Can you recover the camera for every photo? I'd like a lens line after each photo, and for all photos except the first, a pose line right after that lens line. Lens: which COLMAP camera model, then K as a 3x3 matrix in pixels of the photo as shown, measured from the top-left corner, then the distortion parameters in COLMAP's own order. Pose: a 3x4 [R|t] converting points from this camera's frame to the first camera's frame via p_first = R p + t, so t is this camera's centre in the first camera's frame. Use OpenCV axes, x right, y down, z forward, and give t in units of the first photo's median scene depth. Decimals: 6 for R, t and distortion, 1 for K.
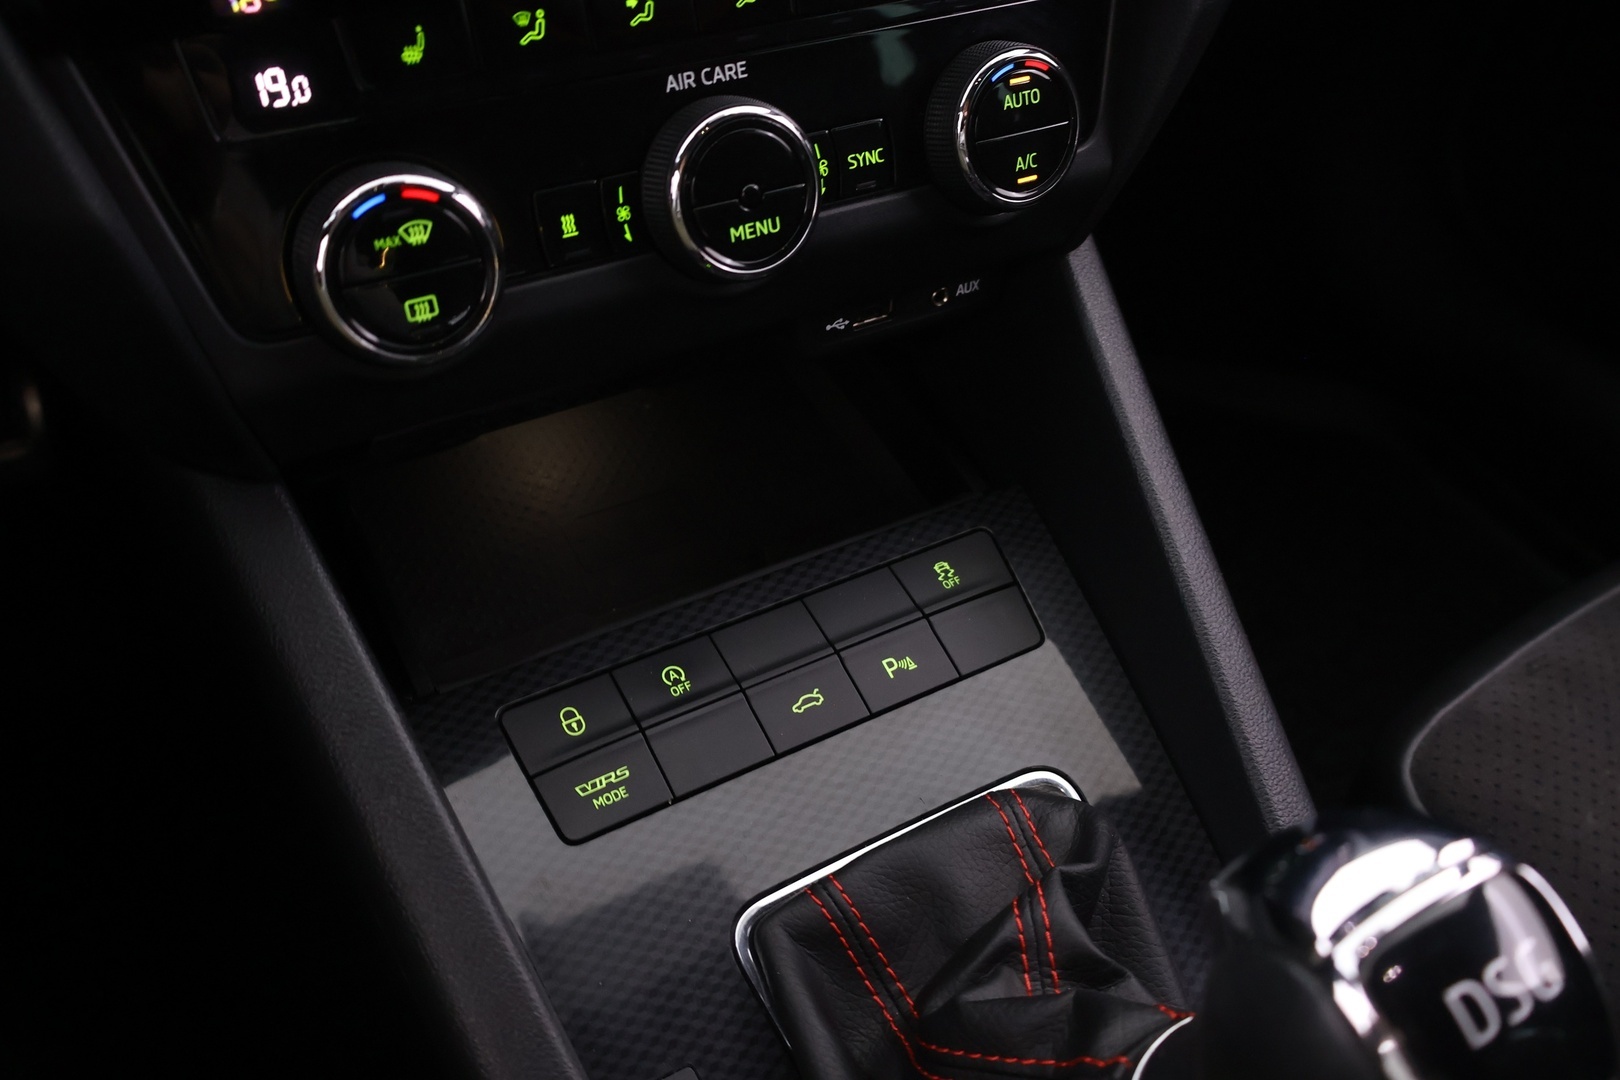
lens RADIAL K [[1376.2, 0, 810.0], [0, 1376.2, 540.0], [0, 0, 1]] dist [0.003951, 0.004685]
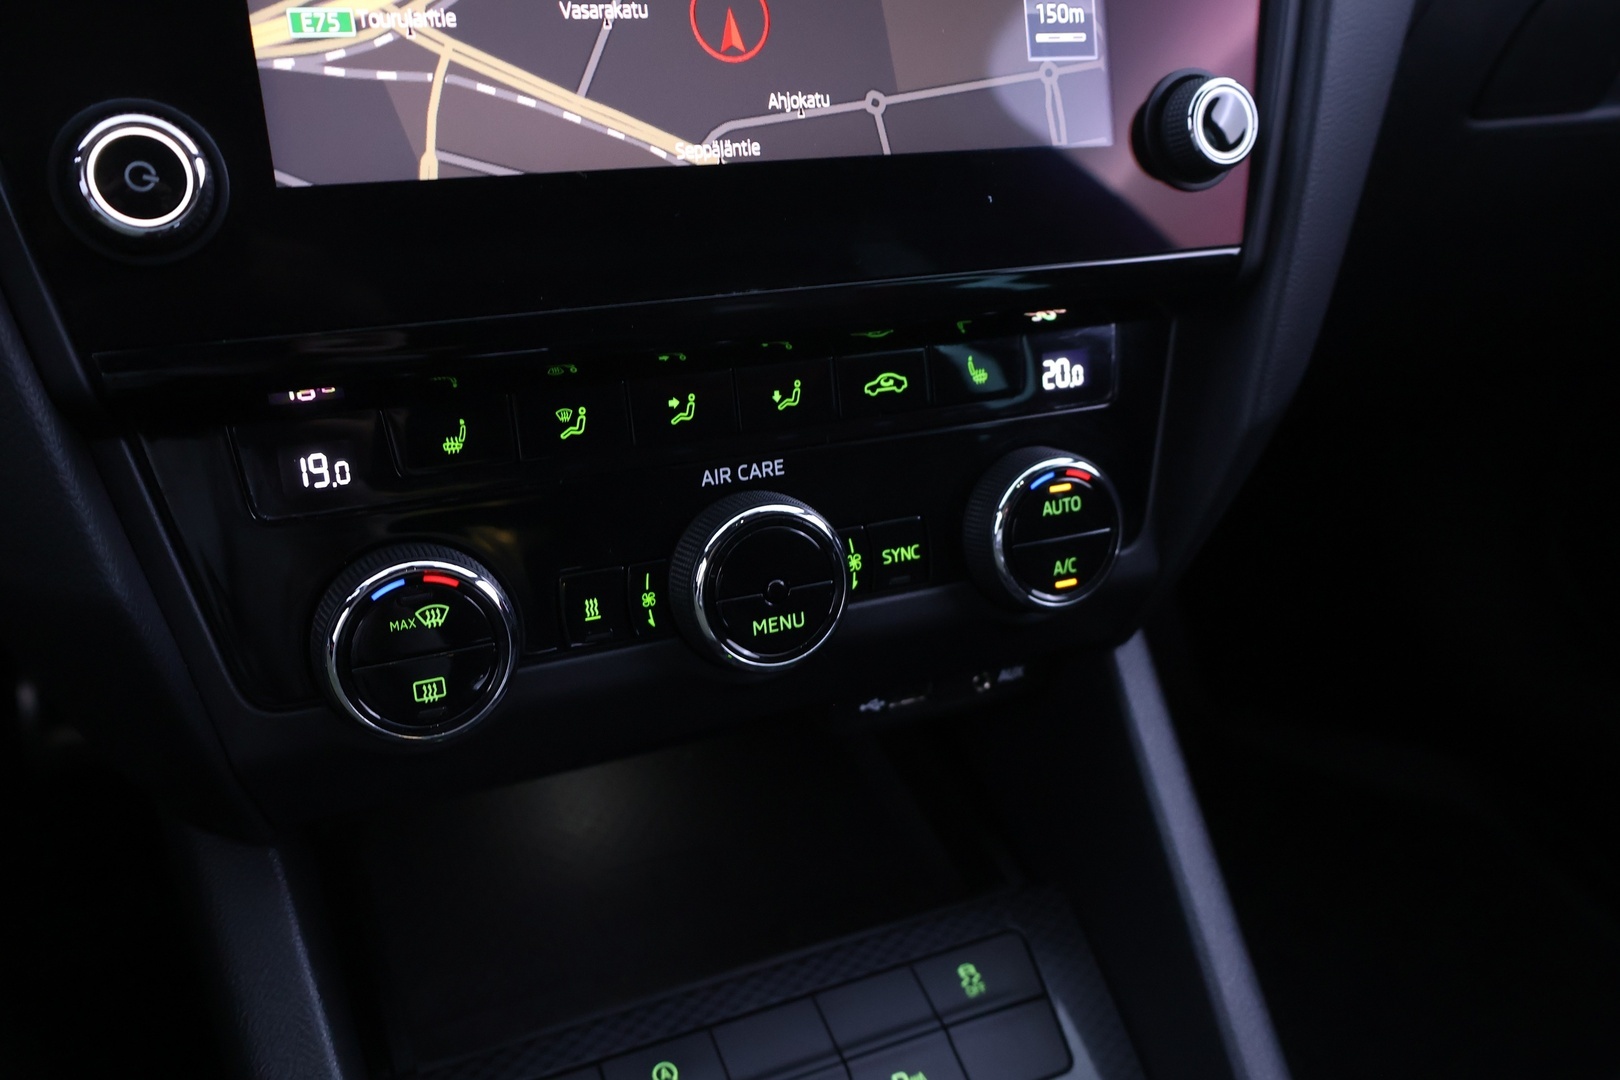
lens RADIAL K [[1376.2, 0, 810.0], [0, 1376.2, 540.0], [0, 0, 1]] dist [0.003951, 0.004685]
pose [[0.994585, 0.064801, -0.081253, 0.058999], [-0.080184, 0.975841, -0.203238, -0.084856], [0.066120, 0.208653, 0.975752, 0.023139]]
